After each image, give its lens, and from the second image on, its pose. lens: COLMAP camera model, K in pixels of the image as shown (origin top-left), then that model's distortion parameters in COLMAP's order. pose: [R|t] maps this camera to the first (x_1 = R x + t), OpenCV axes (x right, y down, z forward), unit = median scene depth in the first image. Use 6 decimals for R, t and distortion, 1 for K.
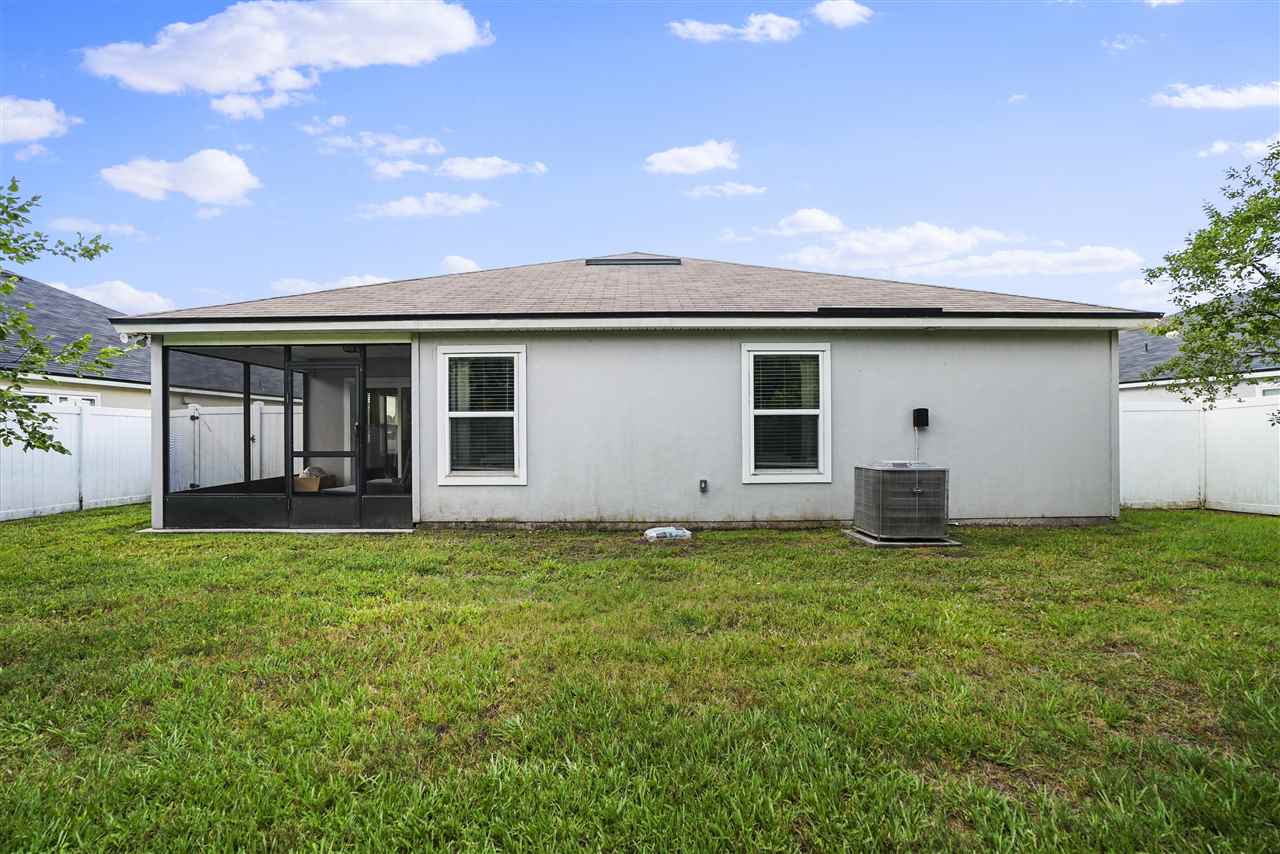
lens RADIAL K [[584.2, 0, 617.5], [0, 584.2, 439.4], [0, 0, 1]] dist [-0.063177, 0.016047]
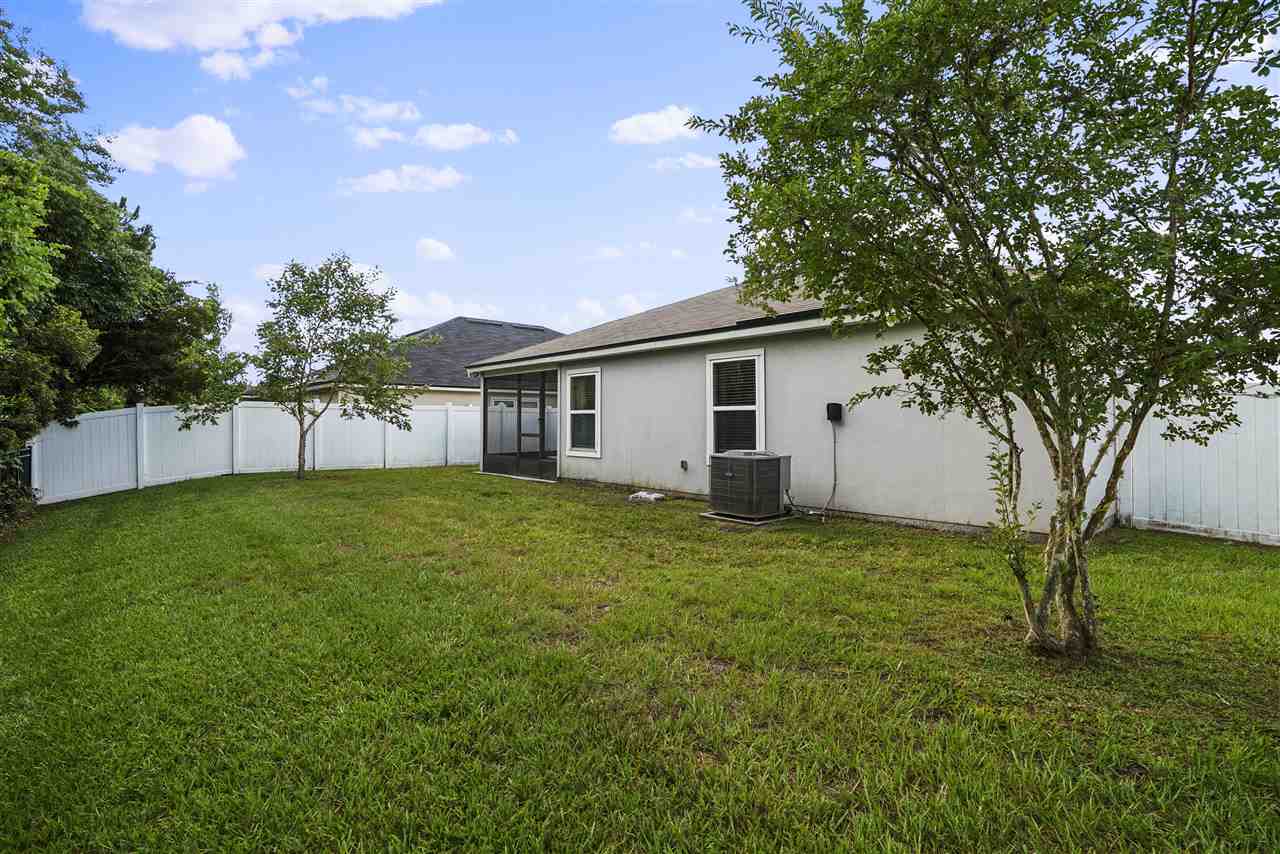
lens RADIAL K [[584.2, 0, 617.5], [0, 584.2, 439.4], [0, 0, 1]] dist [-0.063177, 0.016047]
pose [[0.667704, 0.026758, -0.743946, 1.024975], [-0.012838, 0.999619, 0.024432, -0.008760], [0.744317, -0.006762, 0.667793, 0.003496]]
